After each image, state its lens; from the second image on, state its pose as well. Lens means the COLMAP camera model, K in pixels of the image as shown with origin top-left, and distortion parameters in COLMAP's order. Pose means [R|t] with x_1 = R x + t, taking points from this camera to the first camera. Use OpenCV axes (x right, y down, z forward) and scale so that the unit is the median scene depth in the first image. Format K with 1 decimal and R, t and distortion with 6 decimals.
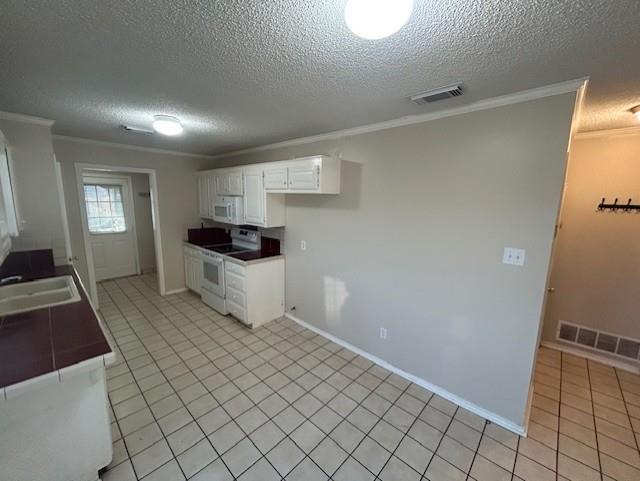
lens RADIAL K [[257.7, 0, 319.4], [0, 257.7, 237.4], [0, 0, 1]] dist [0.003089, 0.000033]
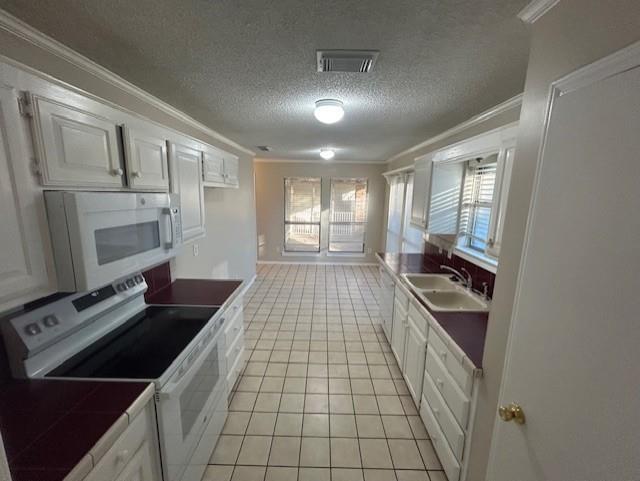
lens RADIAL K [[257.7, 0, 319.8], [0, 257.7, 238.9], [0, 0, 1]] dist [0.003089, 0.000033]
pose [[-0.671736, -0.163869, 0.722438, -1.190931], [0.075867, 0.954881, 0.287136, -0.270775], [-0.736895, 0.247689, -0.628996, 1.591135]]
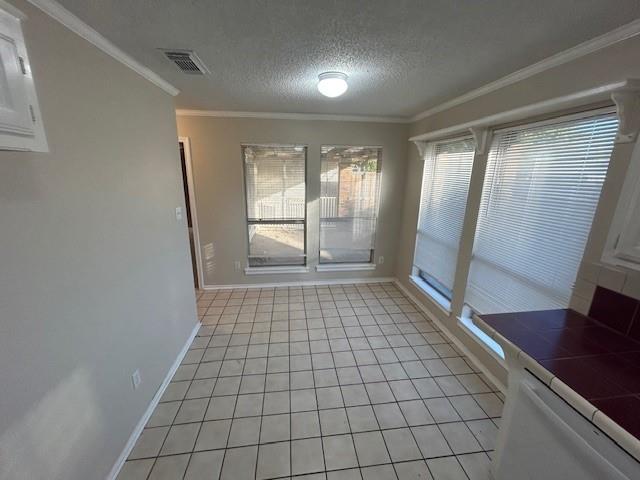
lens RADIAL K [[257.7, 0, 322.3], [0, 257.7, 242.8], [0, 0, 1]] dist [0.003089, 0.000033]
pose [[-0.770710, -0.197572, 0.605782, -0.453290], [0.061860, 0.923023, 0.379739, -0.168821], [-0.634176, 0.330142, -0.699161, 1.077583]]
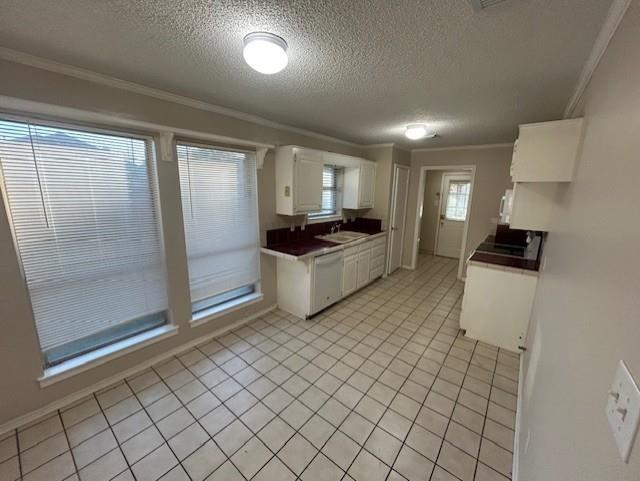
lens RADIAL K [[257.7, 0, 320.4], [0, 257.7, 238.7], [0, 0, 1]] dist [0.003089, 0.000033]
pose [[0.080106, 0.180764, -0.980259, 0.683187], [-0.164283, 0.972365, 0.165884, -0.054991], [0.983155, 0.147751, 0.107588, 0.473787]]
